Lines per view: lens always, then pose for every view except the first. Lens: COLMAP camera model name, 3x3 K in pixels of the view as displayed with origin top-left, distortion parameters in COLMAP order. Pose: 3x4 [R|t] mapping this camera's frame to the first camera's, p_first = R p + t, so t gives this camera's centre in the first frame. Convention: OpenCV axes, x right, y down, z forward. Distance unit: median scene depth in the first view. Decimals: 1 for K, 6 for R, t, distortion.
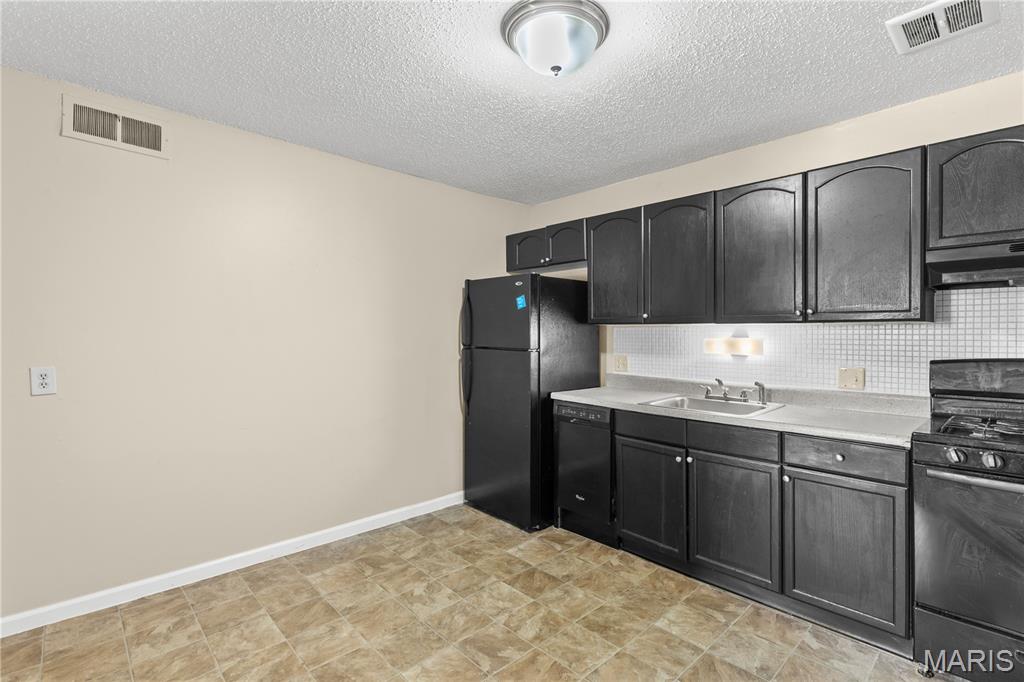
lens RADIAL K [[467.2, 0, 515.2], [0, 467.2, 347.9], [0, 0, 1]] dist [-0.000590, 0.001164]
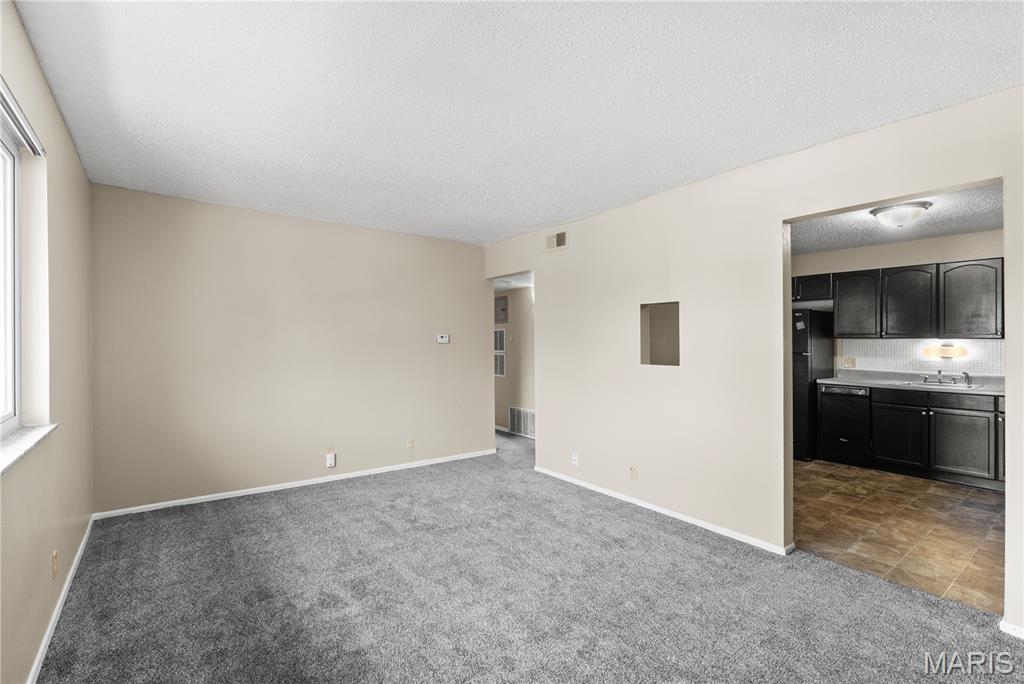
lens RADIAL K [[467.2, 0, 517.7], [0, 467.2, 341.2], [0, 0, 1]] dist [-0.000590, 0.001164]
pose [[0.994357, 0.004432, -0.105995, -0.956720], [-0.007369, 0.999599, -0.027331, 0.016269], [0.105831, 0.027958, 0.993991, -0.915953]]
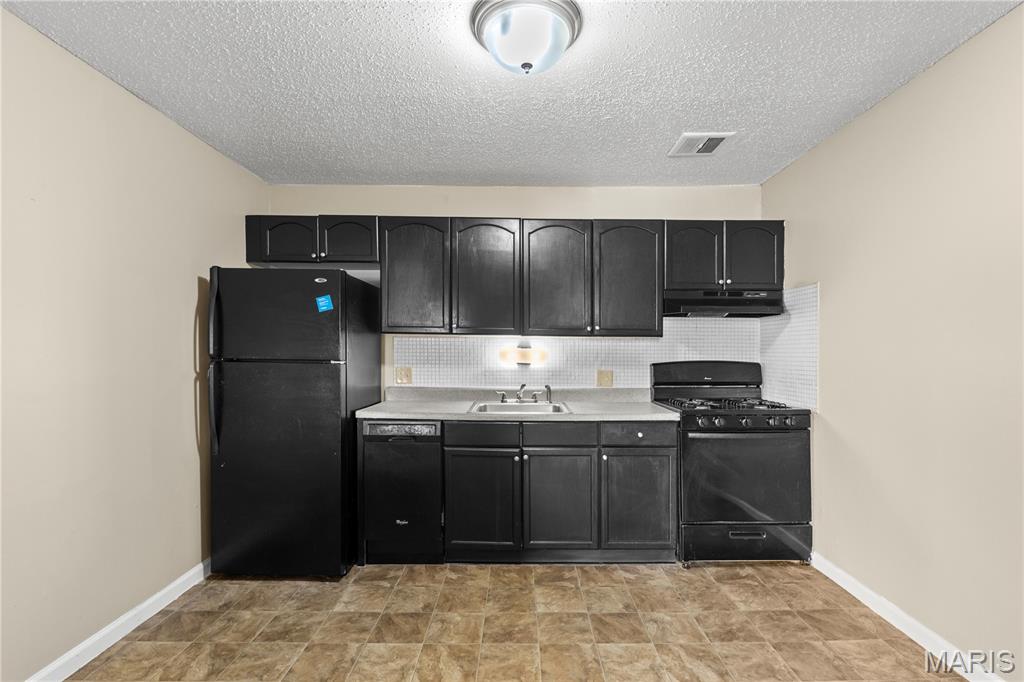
lens RADIAL K [[467.2, 0, 516.1], [0, 467.2, 362.3], [0, 0, 1]] dist [-0.000590, 0.001164]
pose [[0.693514, -0.013923, 0.720309, -0.399710], [0.015141, 0.999874, 0.004749, 0.007429], [-0.720284, 0.007612, 0.693637, 0.223525]]
